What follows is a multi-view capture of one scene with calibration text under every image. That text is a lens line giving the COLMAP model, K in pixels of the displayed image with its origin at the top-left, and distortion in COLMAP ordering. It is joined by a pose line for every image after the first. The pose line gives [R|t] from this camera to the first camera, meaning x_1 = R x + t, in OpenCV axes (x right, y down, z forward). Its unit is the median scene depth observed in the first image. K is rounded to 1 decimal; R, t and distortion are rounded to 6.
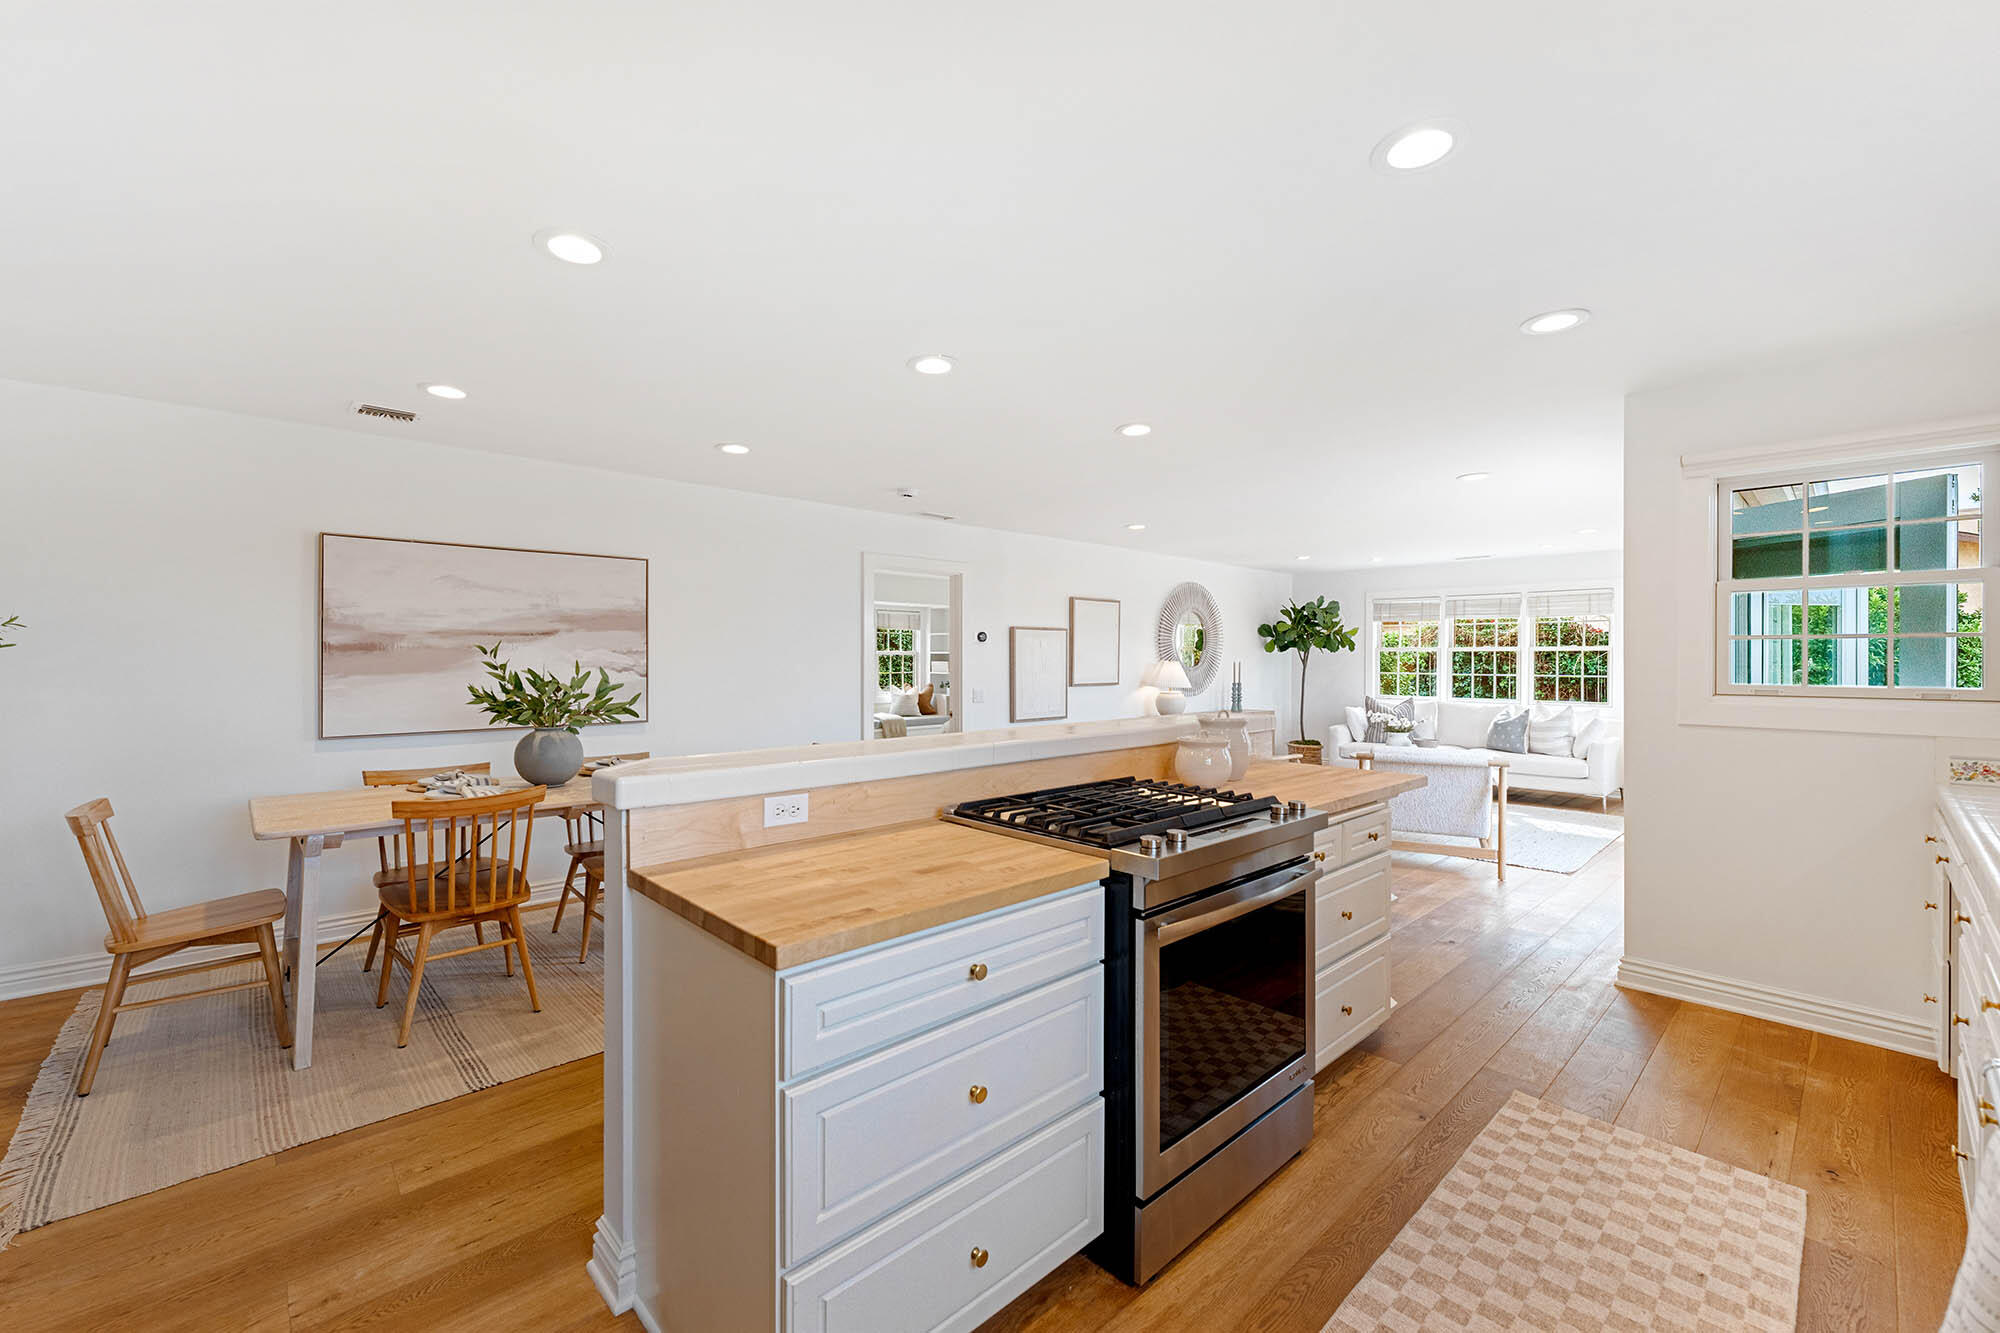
lens RADIAL K [[801.8, 0, 991.9], [0, 801.8, 662.0], [0, 0, 1]] dist [0.000672, -0.000675]
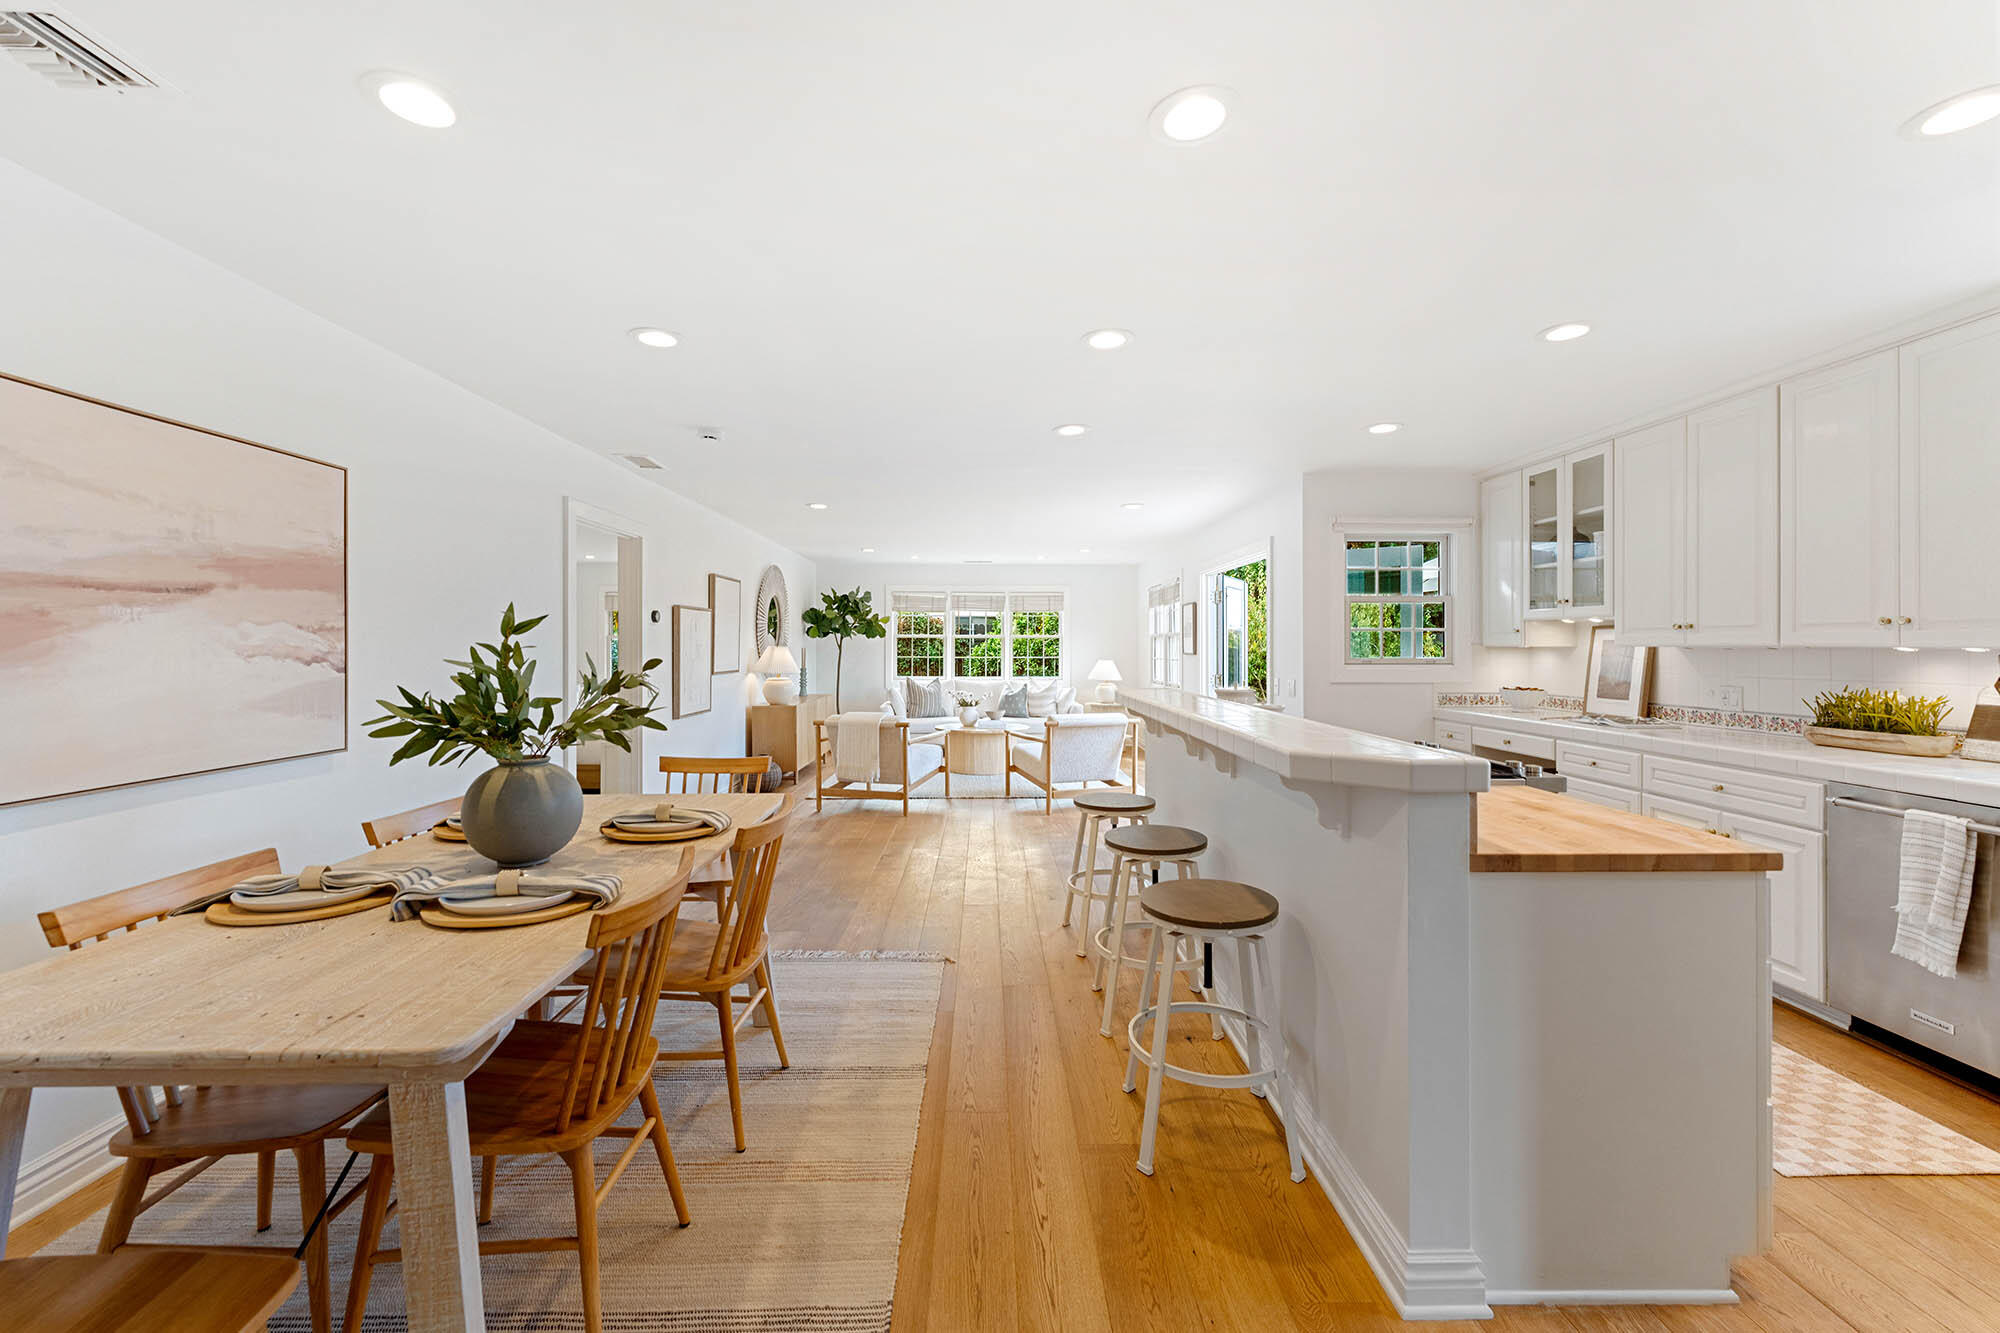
lens RADIAL K [[801.8, 0, 996.1], [0, 801.8, 657.0], [0, 0, 1]] dist [0.000672, -0.000675]
pose [[0.683122, -0.008630, 0.730254, -0.568786], [-0.000724, 0.999922, 0.012494, -0.000010], [-0.730304, -0.009063, 0.683062, 0.281746]]
